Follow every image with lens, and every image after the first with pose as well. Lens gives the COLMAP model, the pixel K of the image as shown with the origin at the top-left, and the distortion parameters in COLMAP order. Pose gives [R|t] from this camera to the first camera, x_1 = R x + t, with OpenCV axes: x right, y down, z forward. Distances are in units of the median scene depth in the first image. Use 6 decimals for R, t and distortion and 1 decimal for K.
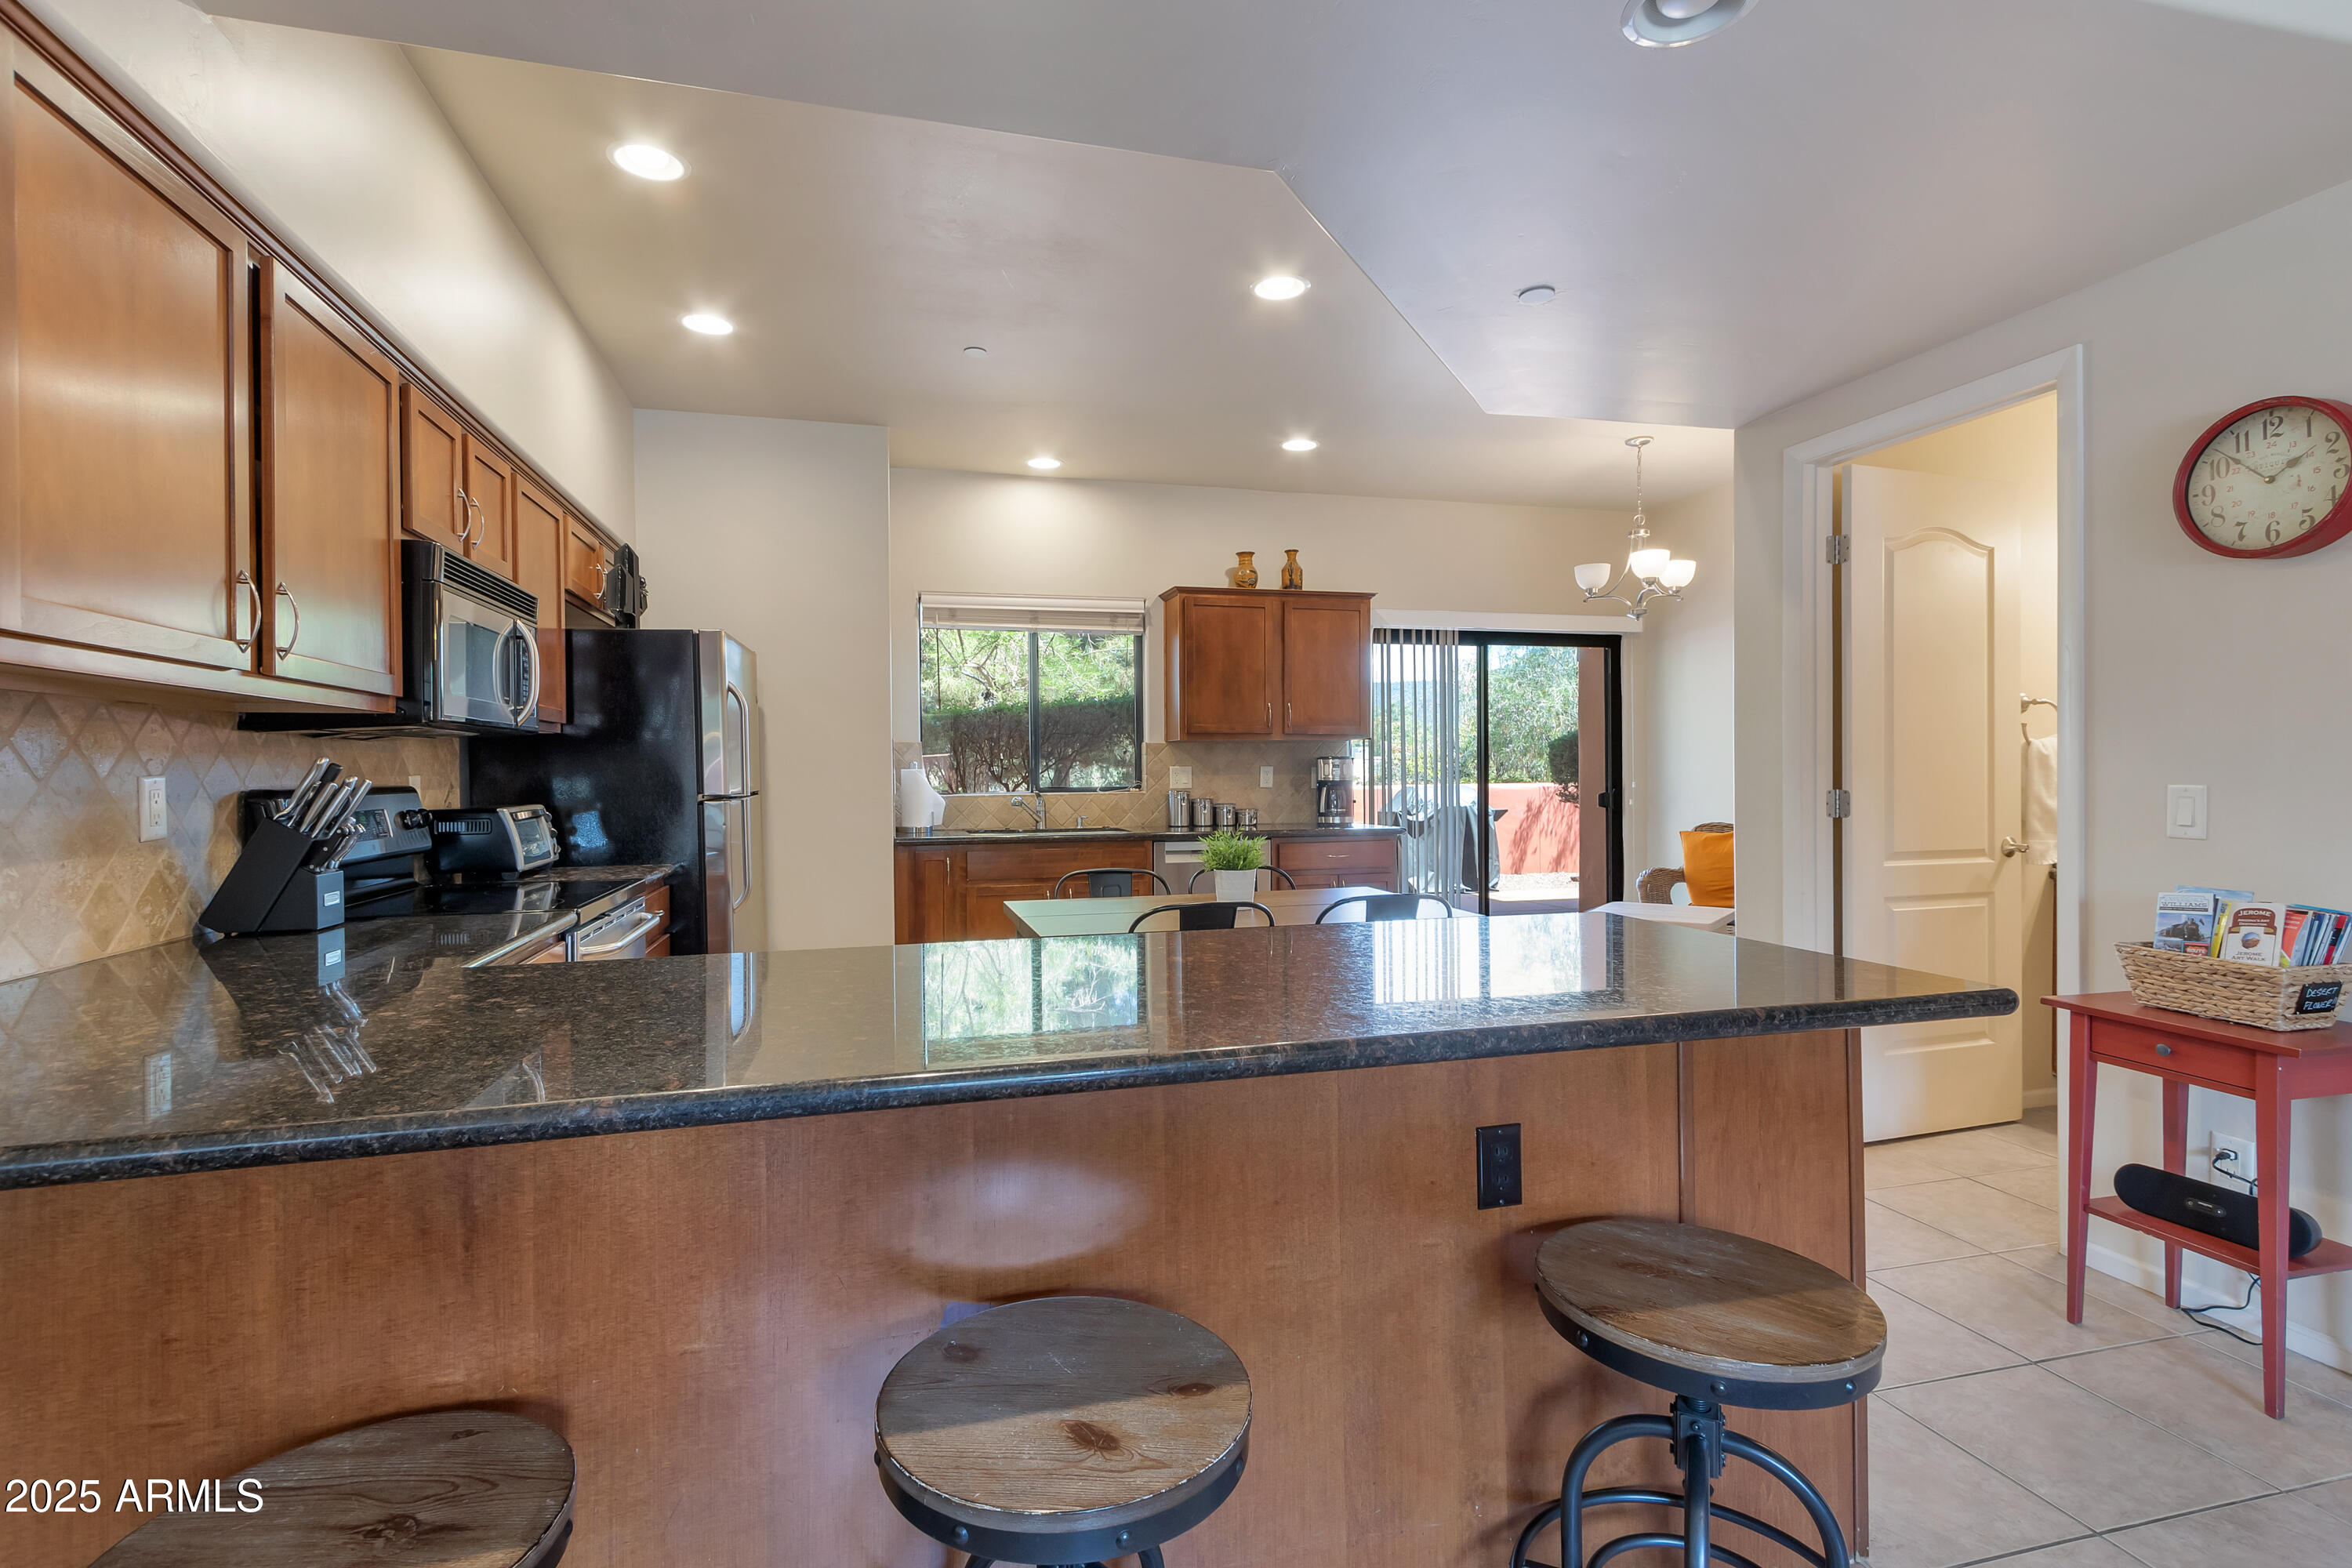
lens RADIAL K [[1107.2, 0, 1176.0], [0, 1107.2, 784.0], [0, 0, 1]] dist [0.003711, 0.000567]
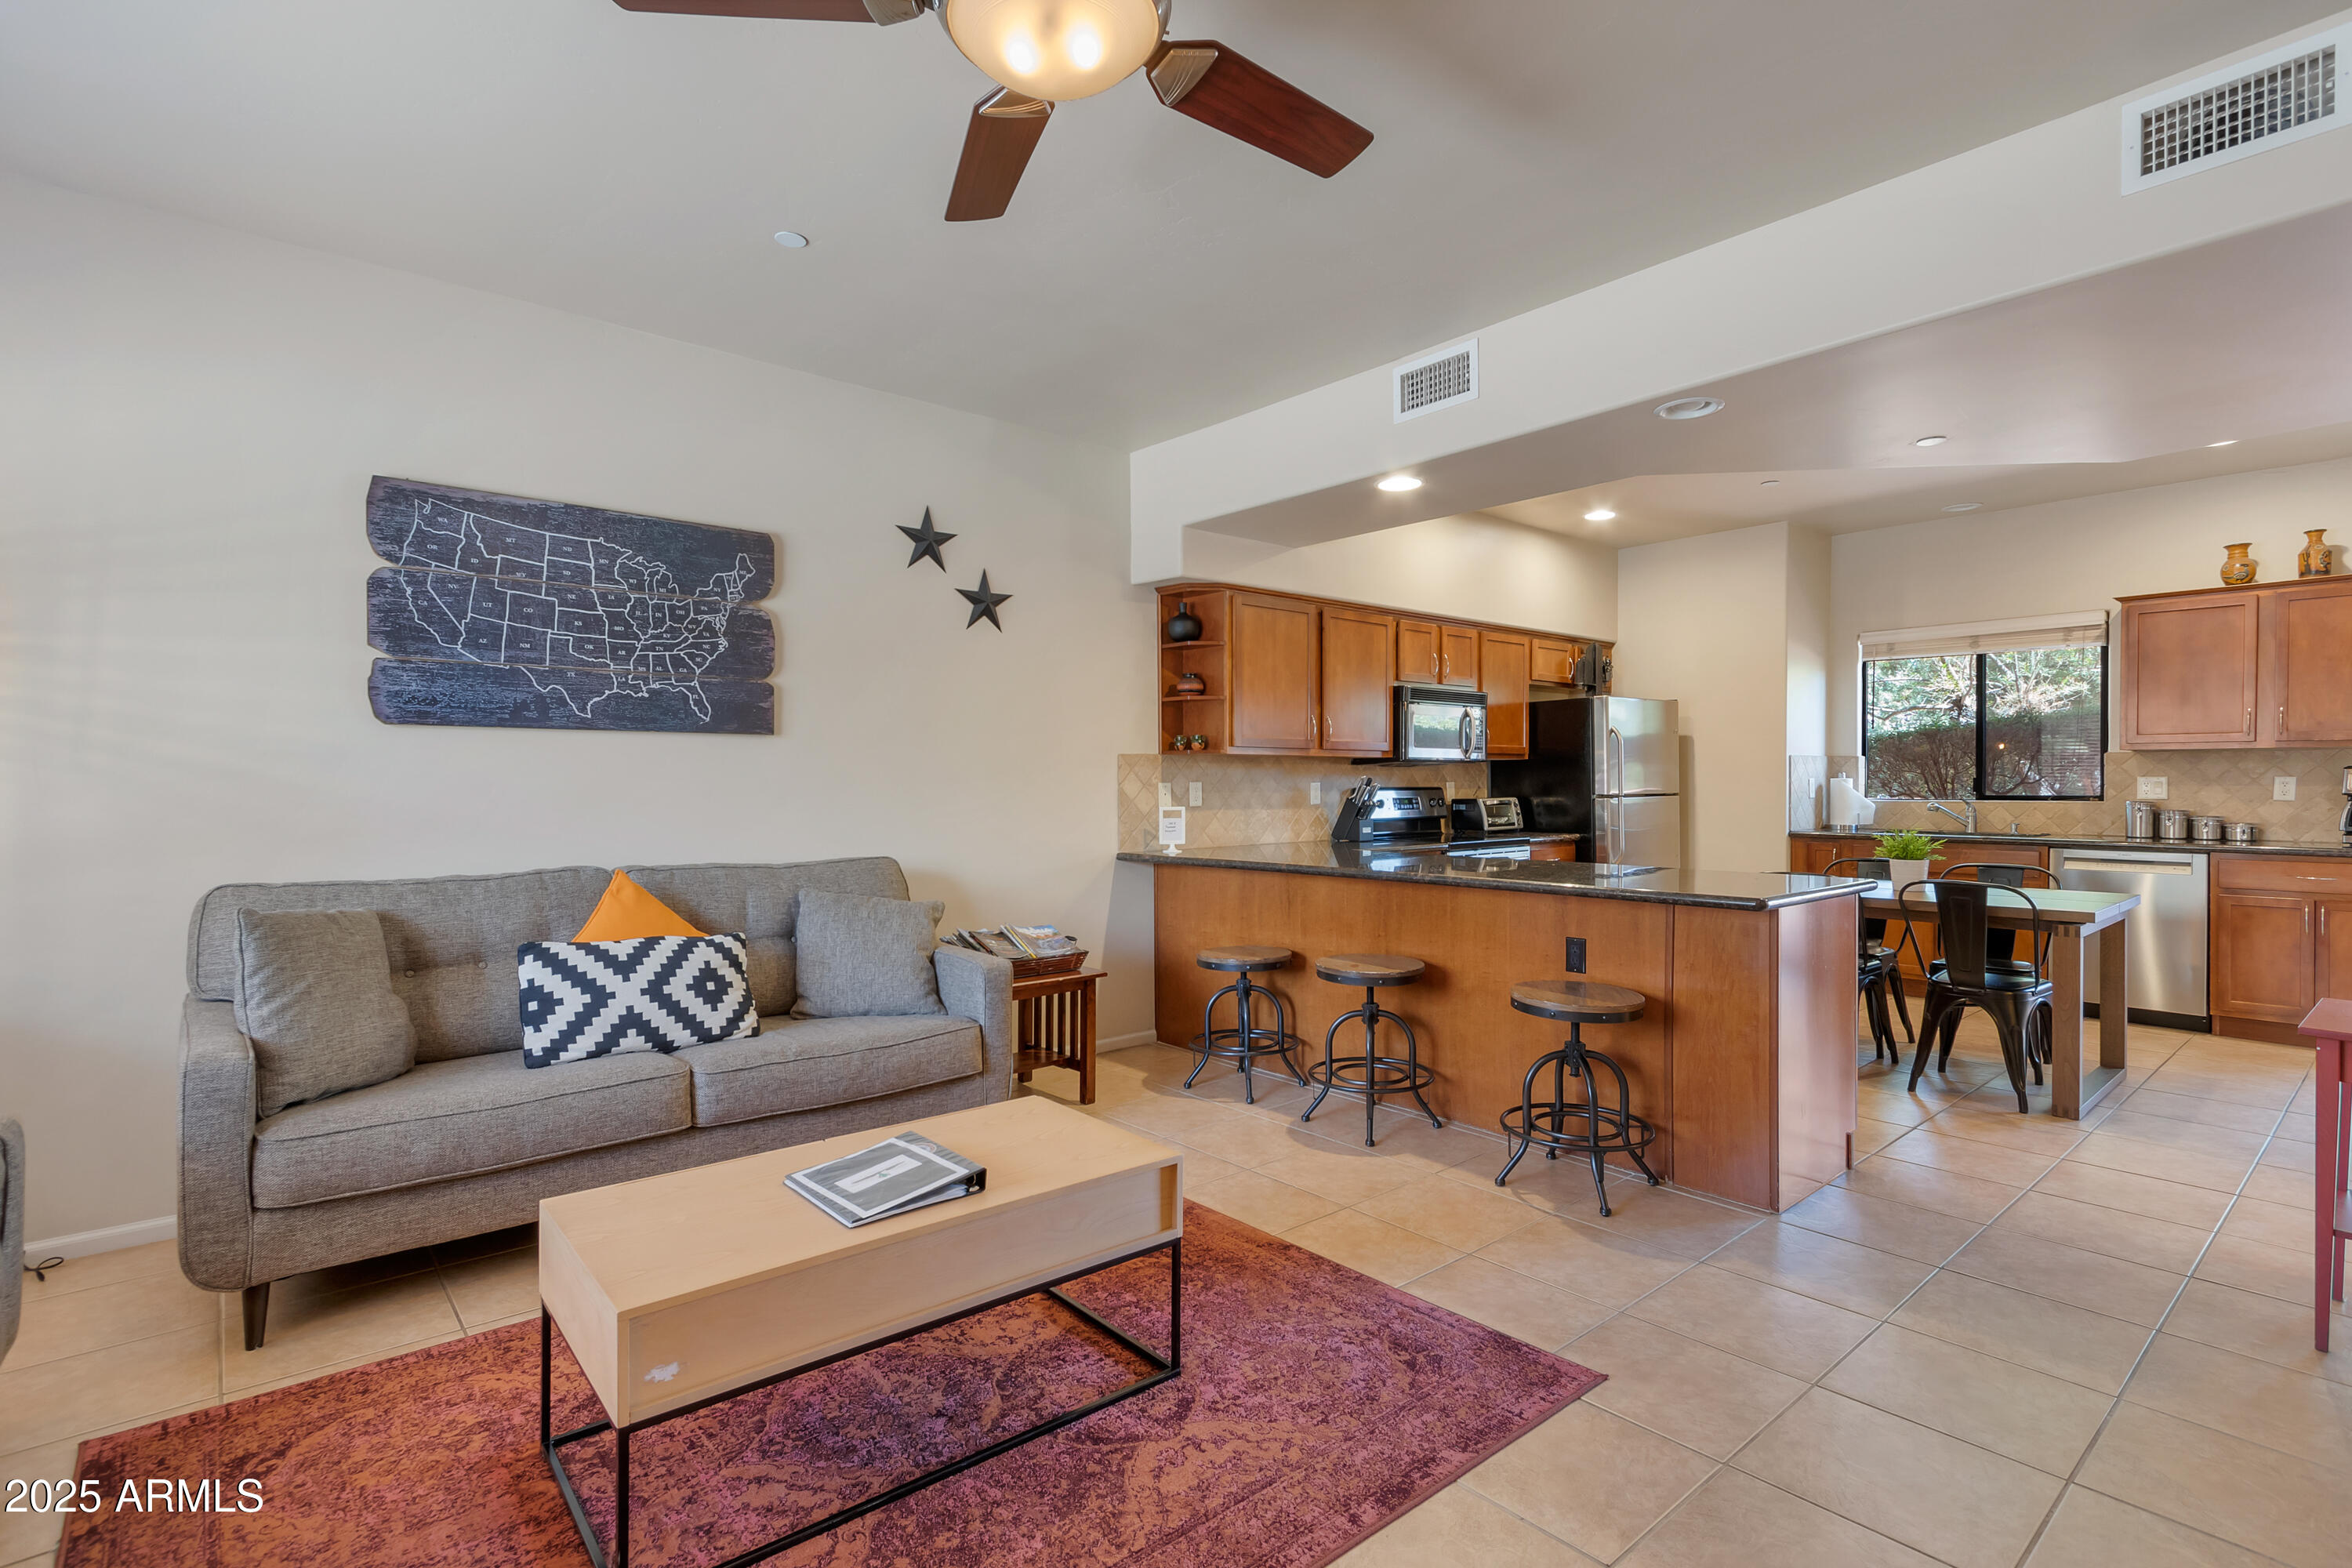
lens RADIAL K [[1107.2, 0, 1176.0], [0, 1107.2, 784.0], [0, 0, 1]] dist [0.003711, 0.000567]
pose [[0.432730, 0.010228, -0.901466, 0.973568], [-0.010304, 0.999926, 0.006399, -0.012298], [0.901465, 0.006520, 0.432803, -0.375386]]
